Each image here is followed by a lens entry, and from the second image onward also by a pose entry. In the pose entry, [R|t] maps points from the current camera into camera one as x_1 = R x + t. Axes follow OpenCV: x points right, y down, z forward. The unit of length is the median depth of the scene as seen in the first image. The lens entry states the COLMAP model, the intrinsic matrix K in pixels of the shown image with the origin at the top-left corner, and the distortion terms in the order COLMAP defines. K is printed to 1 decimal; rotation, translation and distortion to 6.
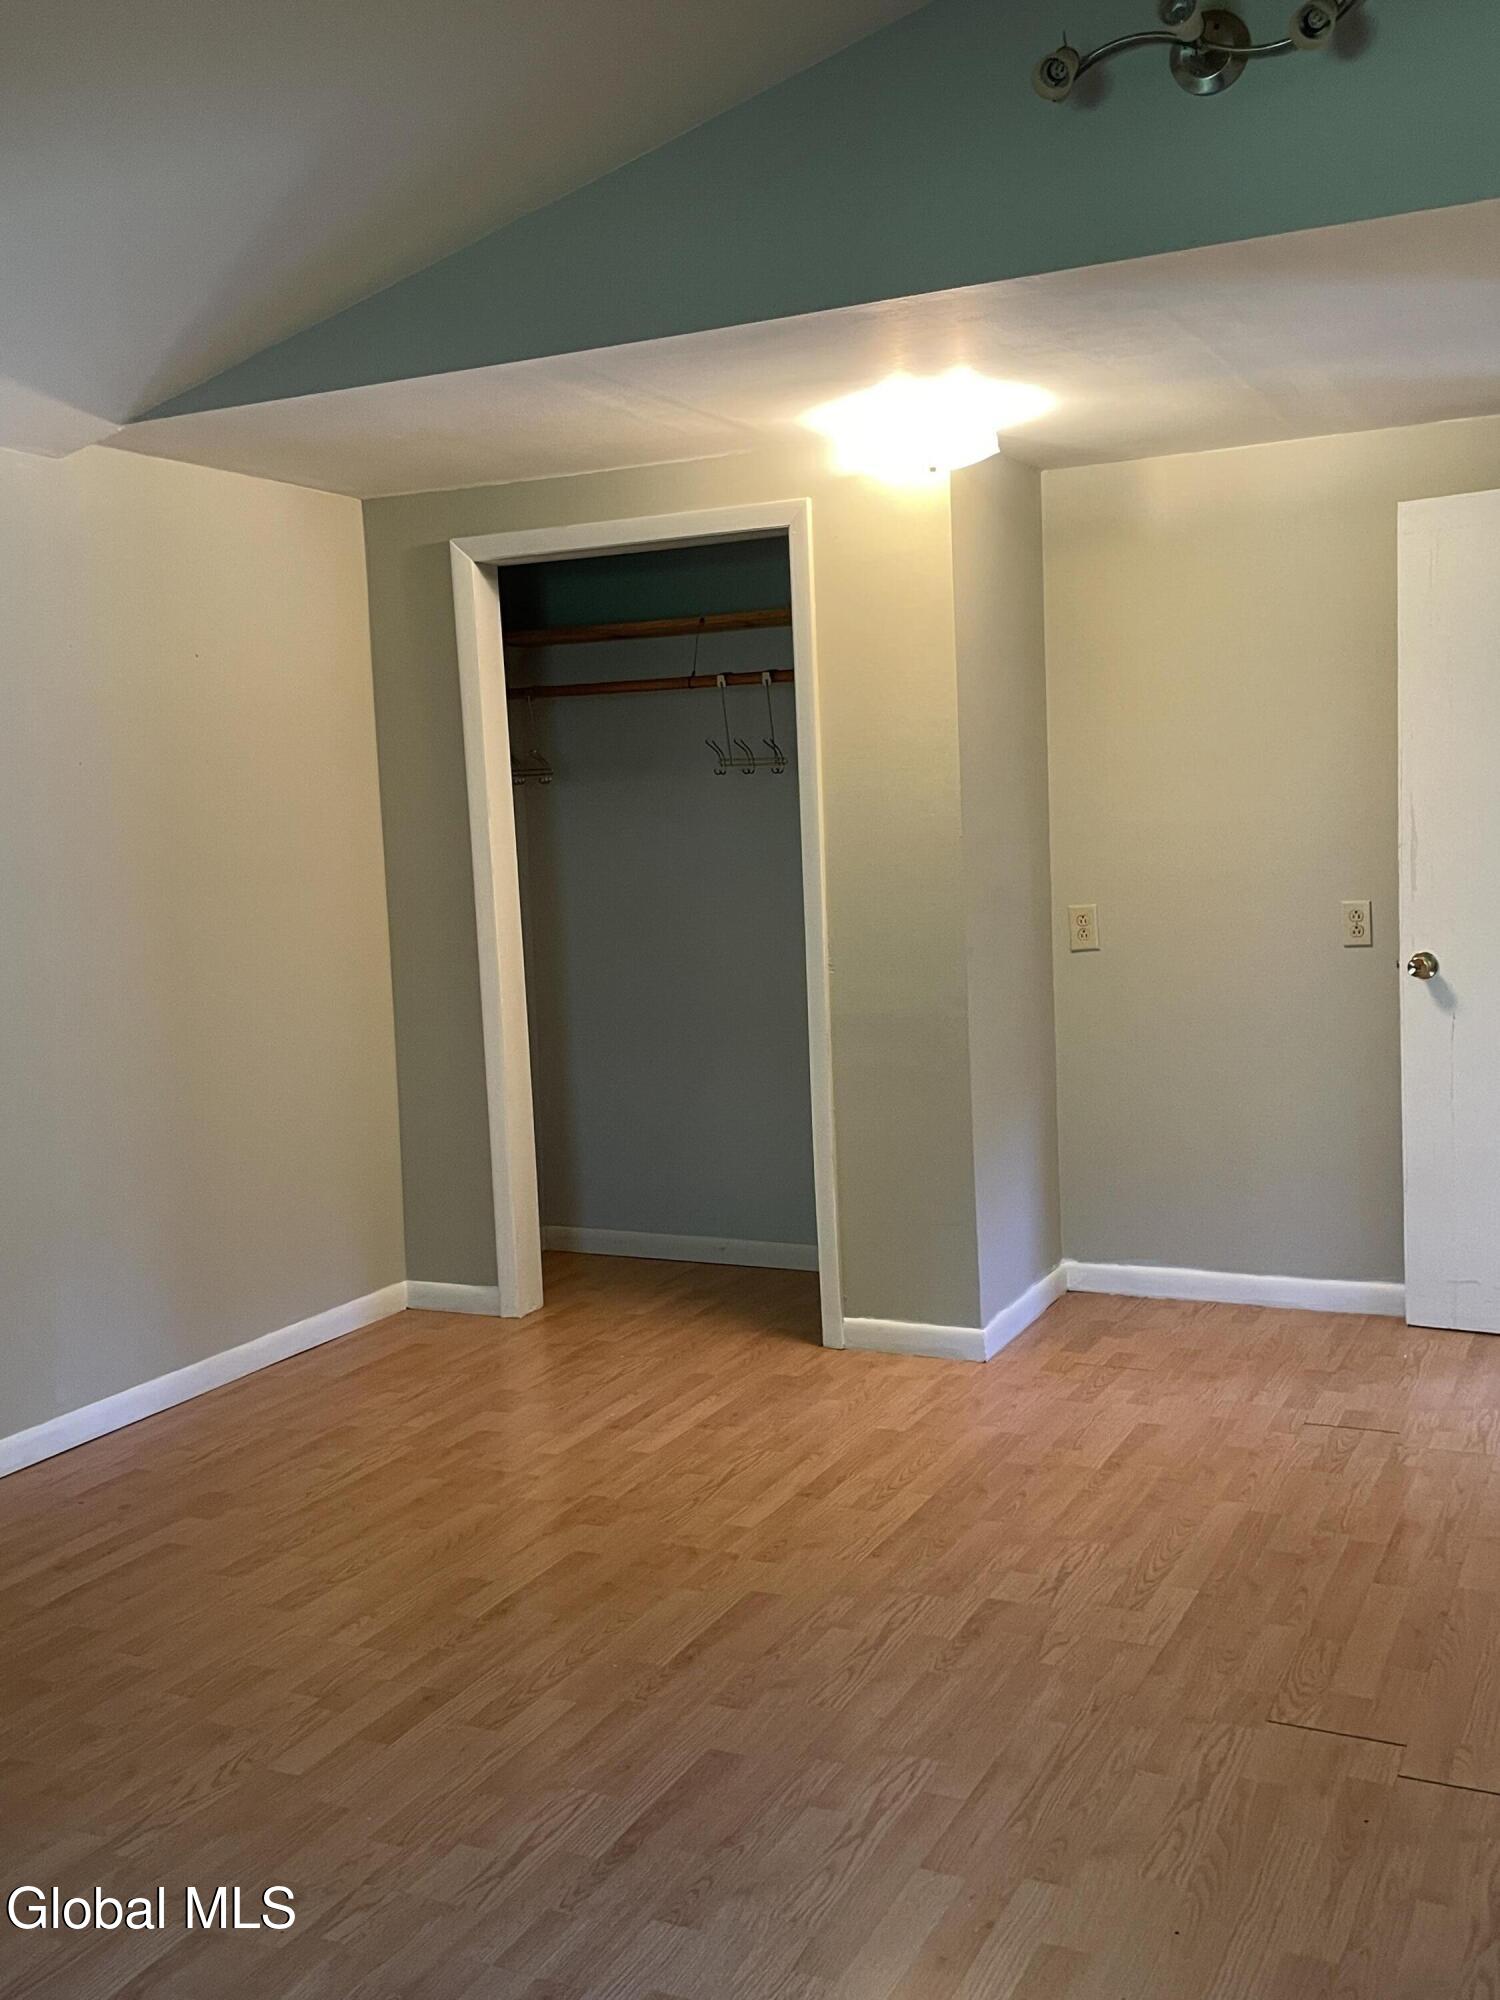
lens RADIAL K [[1898.6, 0, 750.1], [0, 1898.6, 1000.3], [0, 0, 1]] dist [0.026411, 0.000000]
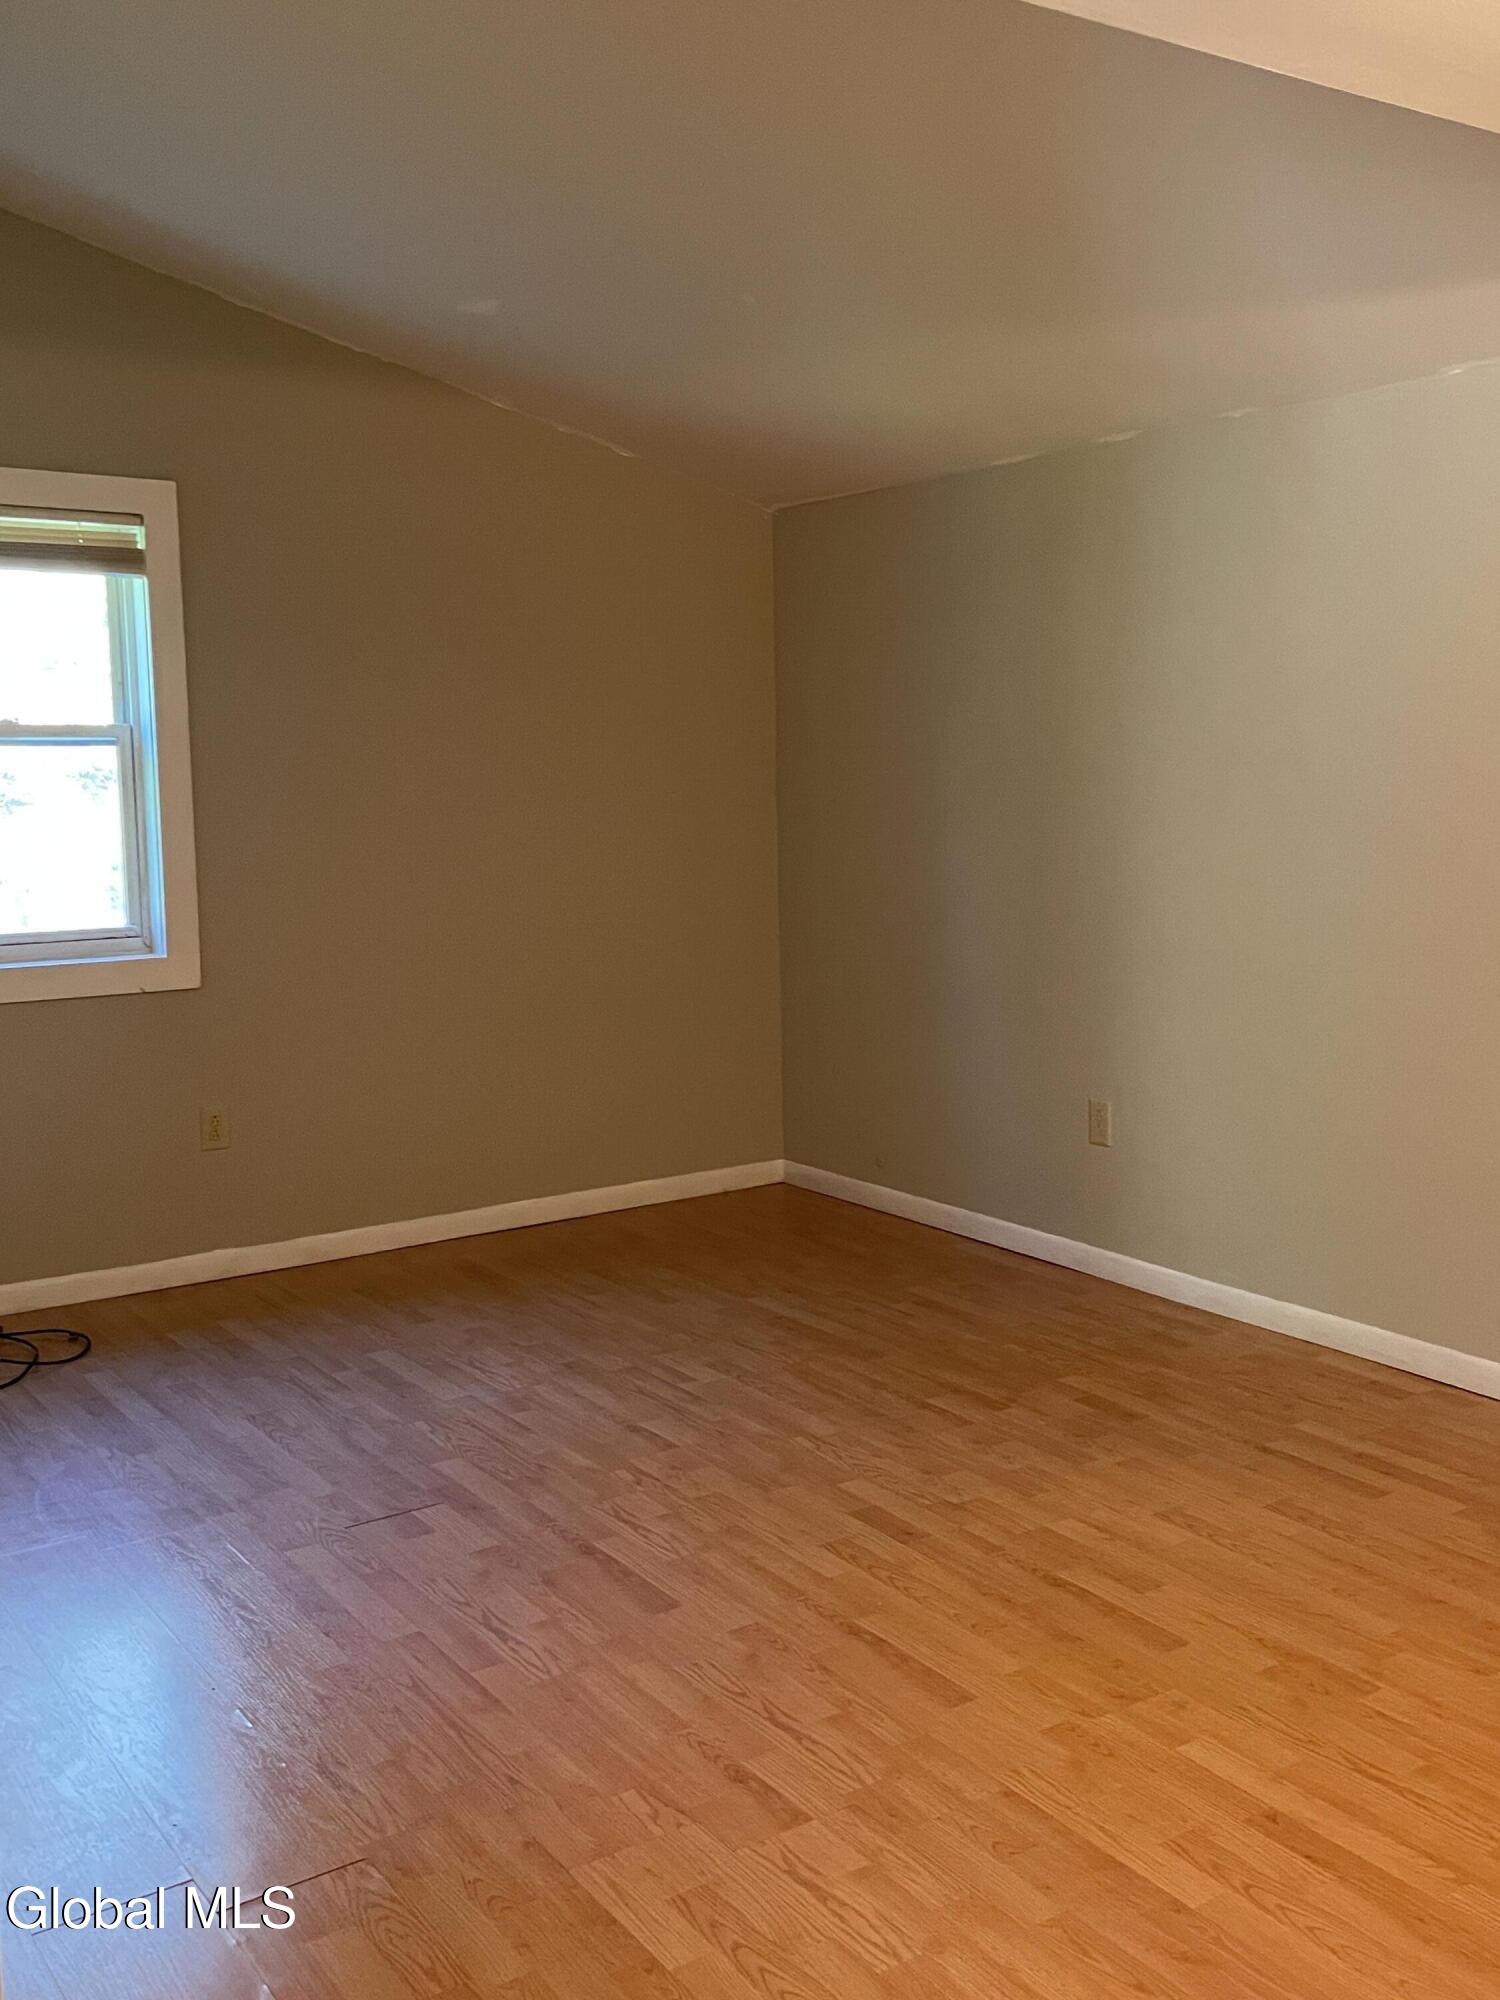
lens RADIAL K [[1898.6, 0, 749.6], [0, 1898.6, 1000.2], [0, 0, 1]] dist [0.026411, 0.000000]
pose [[-0.482278, 0.159938, -0.861294, 0.790917], [-0.059764, 0.974894, 0.214497, -0.184308], [0.873977, 0.154921, -0.460612, 1.349440]]
